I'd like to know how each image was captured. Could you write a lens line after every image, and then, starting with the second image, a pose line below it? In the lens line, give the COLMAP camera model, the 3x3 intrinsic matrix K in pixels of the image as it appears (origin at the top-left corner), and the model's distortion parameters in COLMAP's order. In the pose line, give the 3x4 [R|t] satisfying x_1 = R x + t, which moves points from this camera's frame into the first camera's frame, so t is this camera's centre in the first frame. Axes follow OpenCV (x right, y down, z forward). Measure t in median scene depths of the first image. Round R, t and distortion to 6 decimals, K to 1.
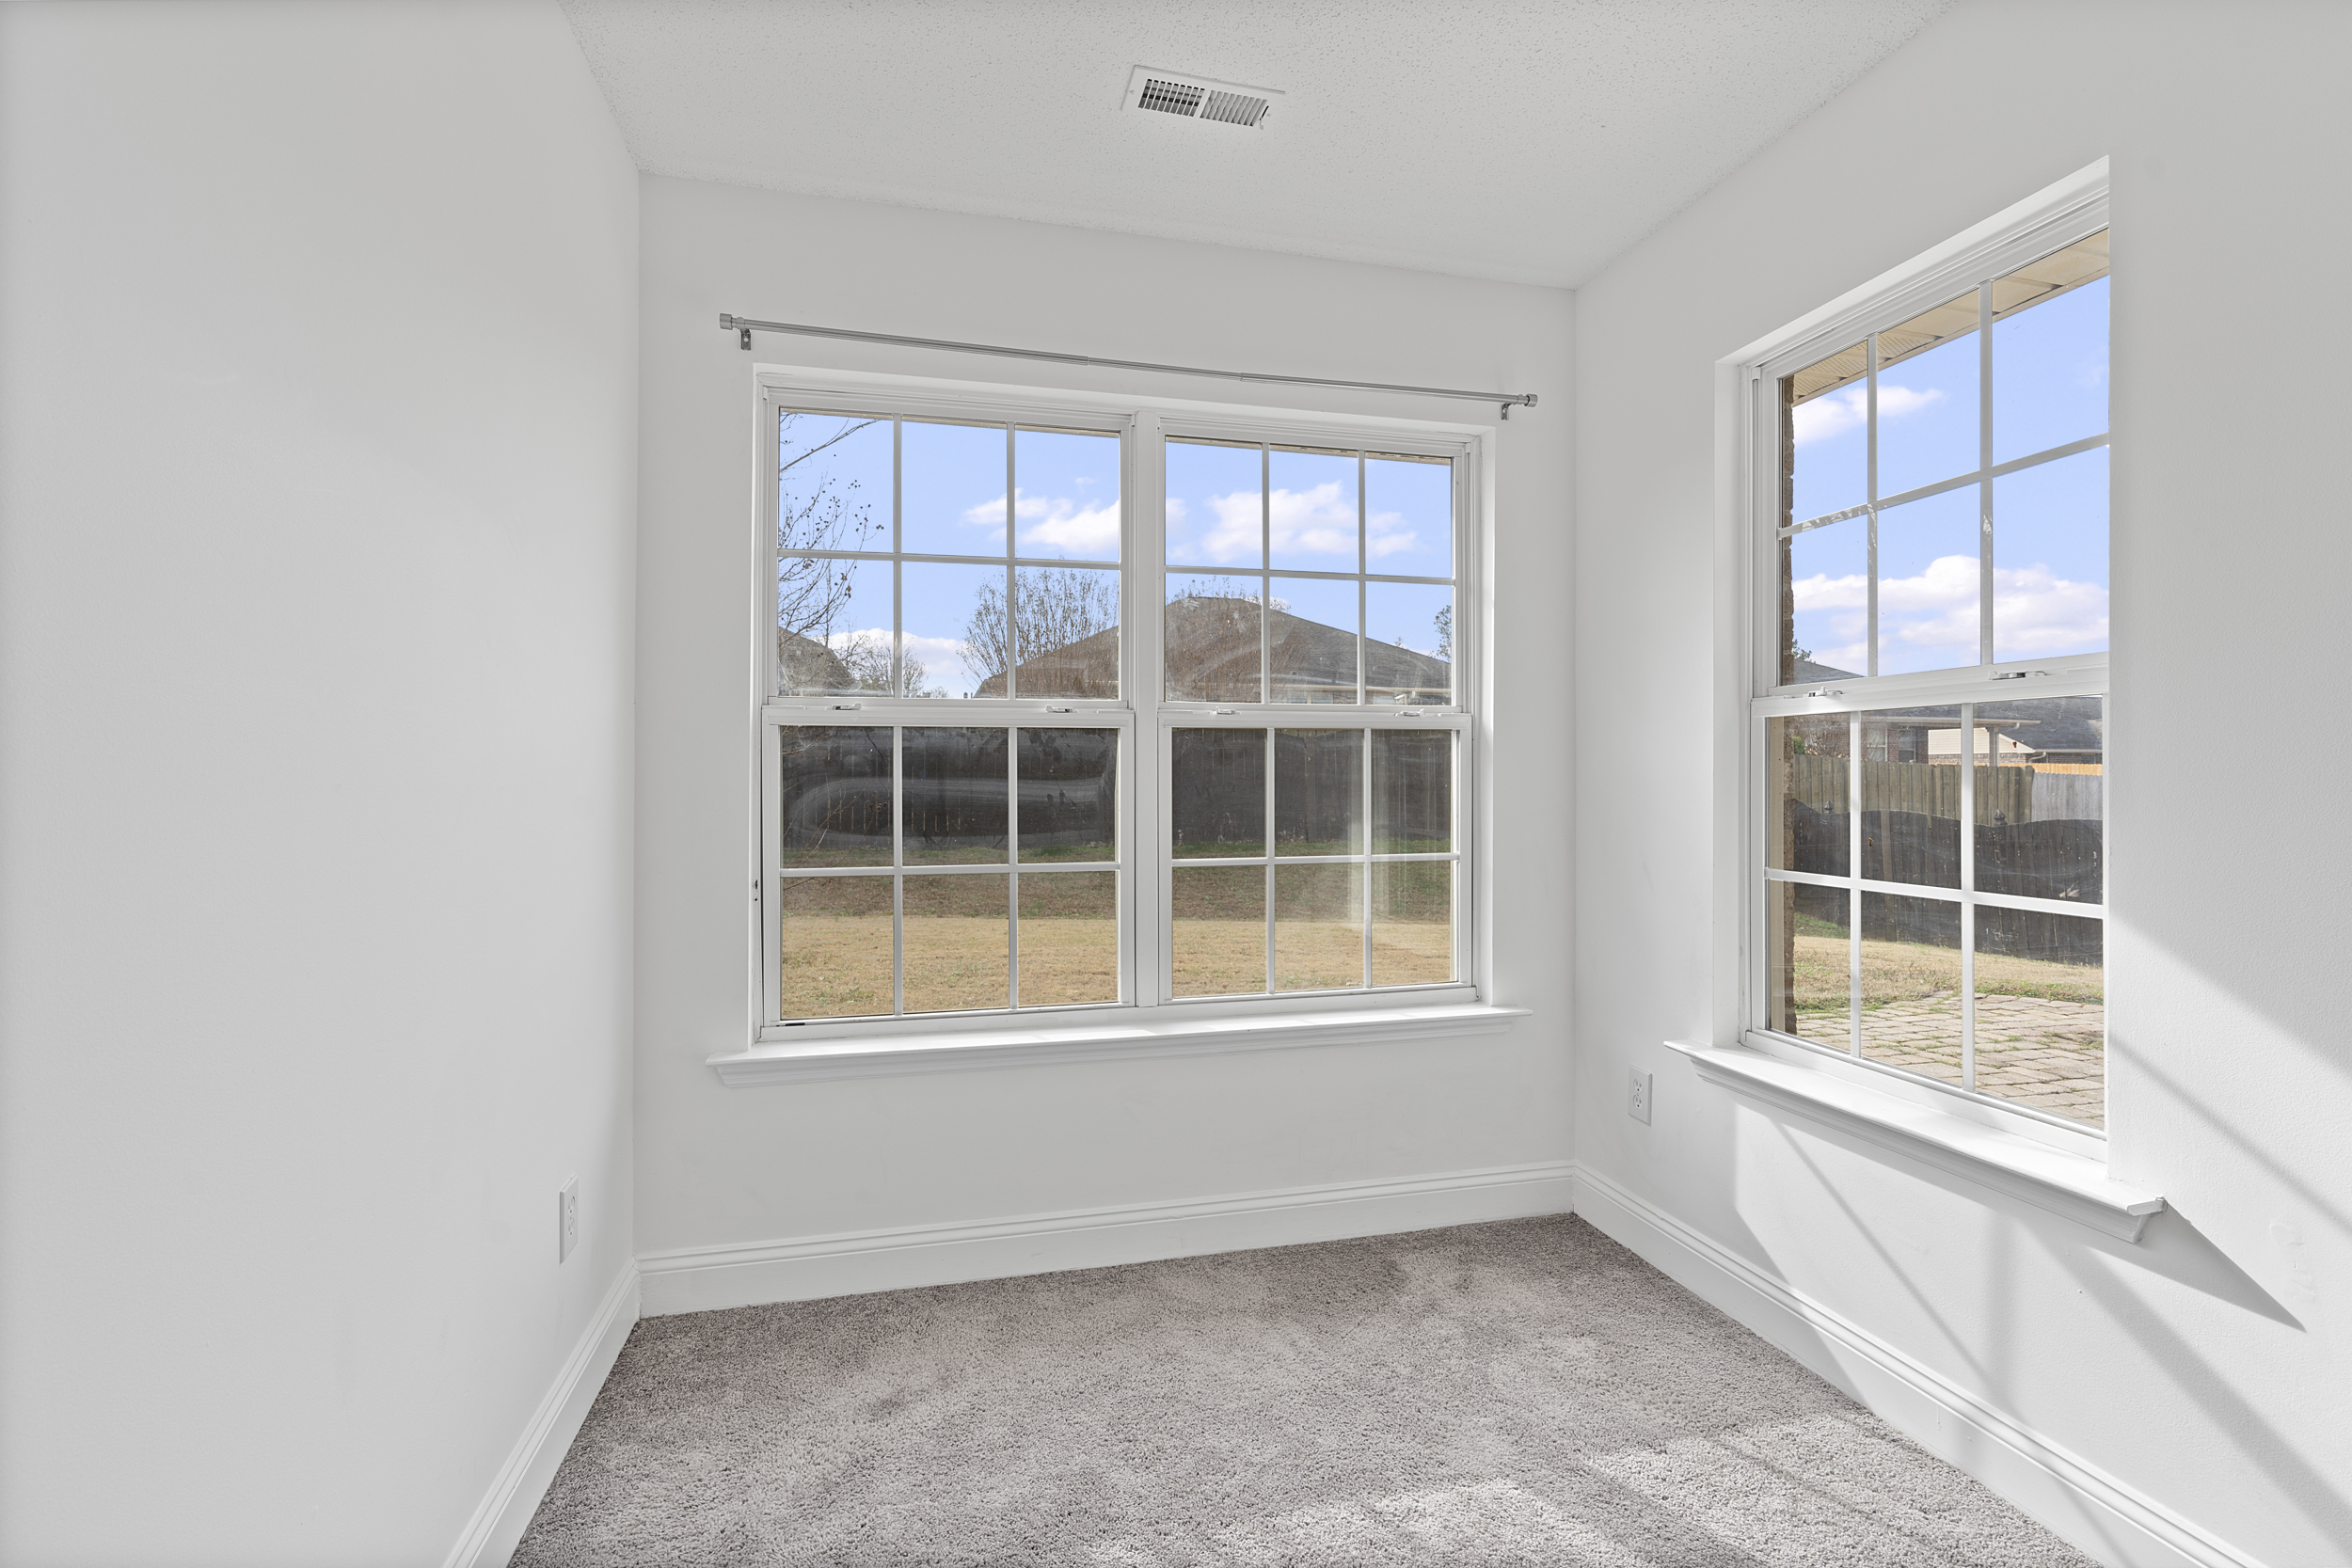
lens RADIAL K [[1125.5, 0, 1176.0], [0, 1125.5, 784.0], [0, 0, 1]] dist [0.019646, 0.000294]
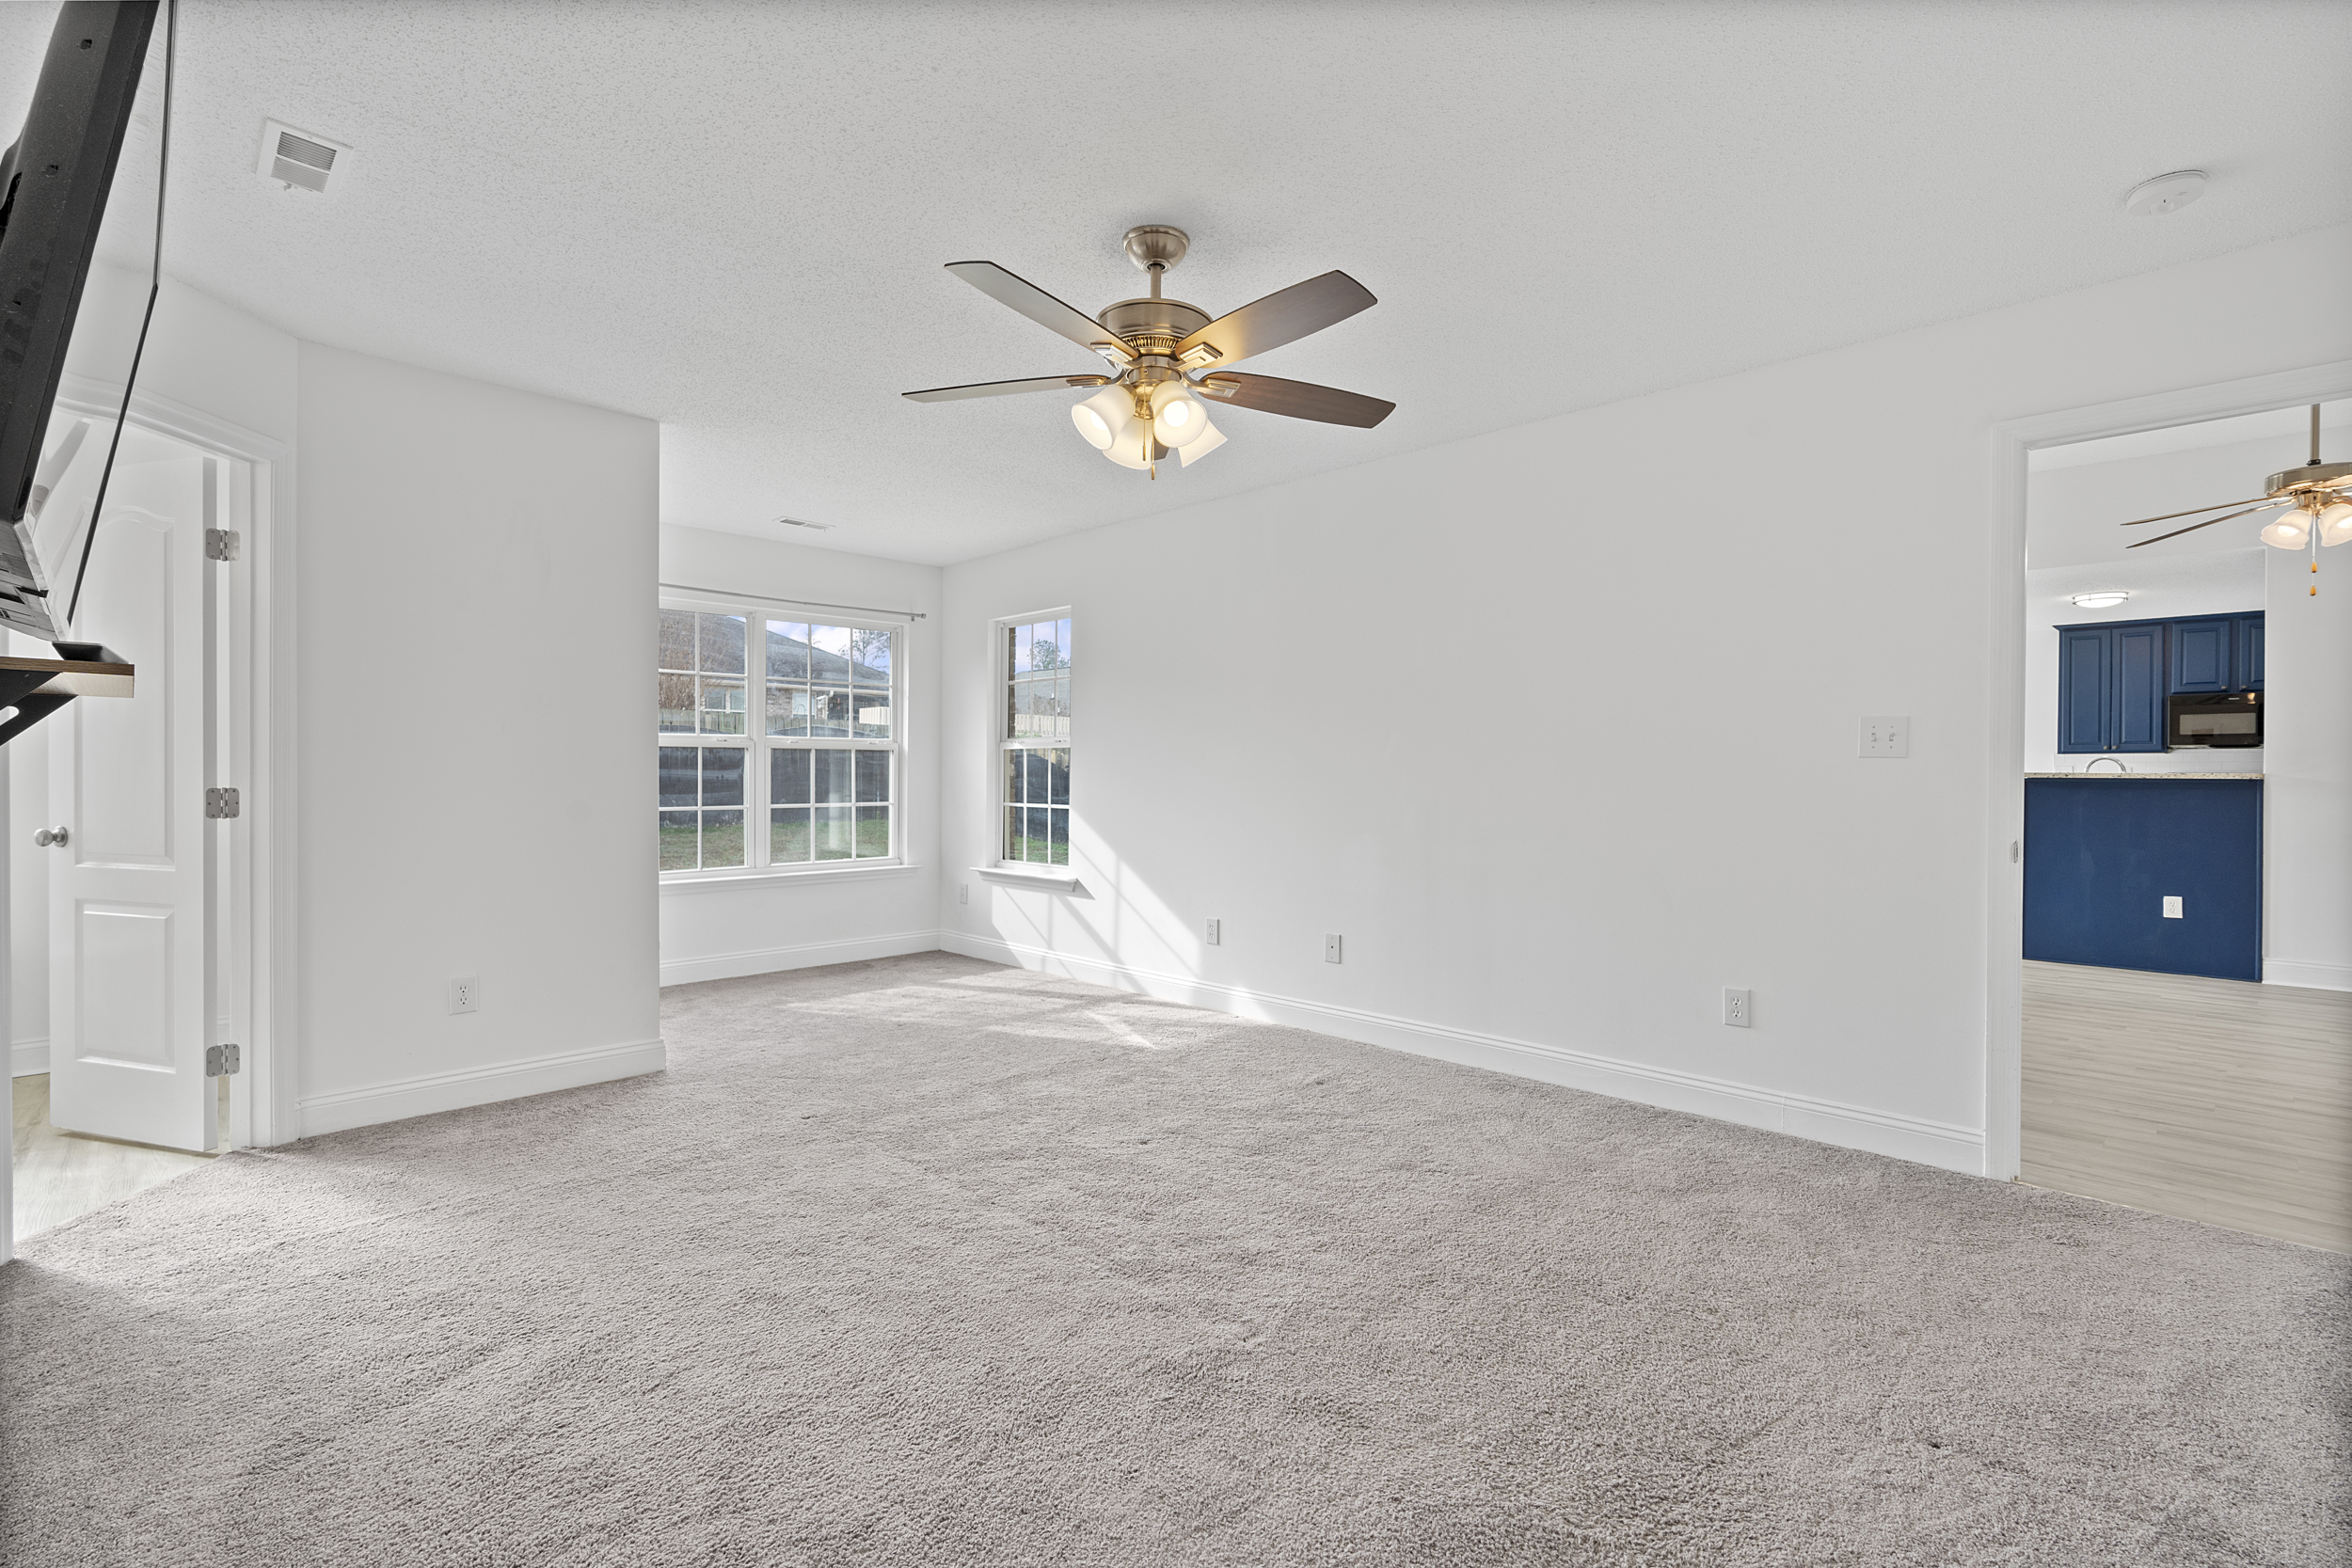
lens RADIAL K [[1058.6, 0, 1180.5], [0, 1058.6, 777.0], [0, 0, 1]] dist [-0.013020, 0.004339]
pose [[0.862152, 0.002120, 0.506646, -0.384779], [-0.001662, 0.999998, -0.001355, 0.012102], [-0.506648, 0.000326, 0.862153, -1.327664]]
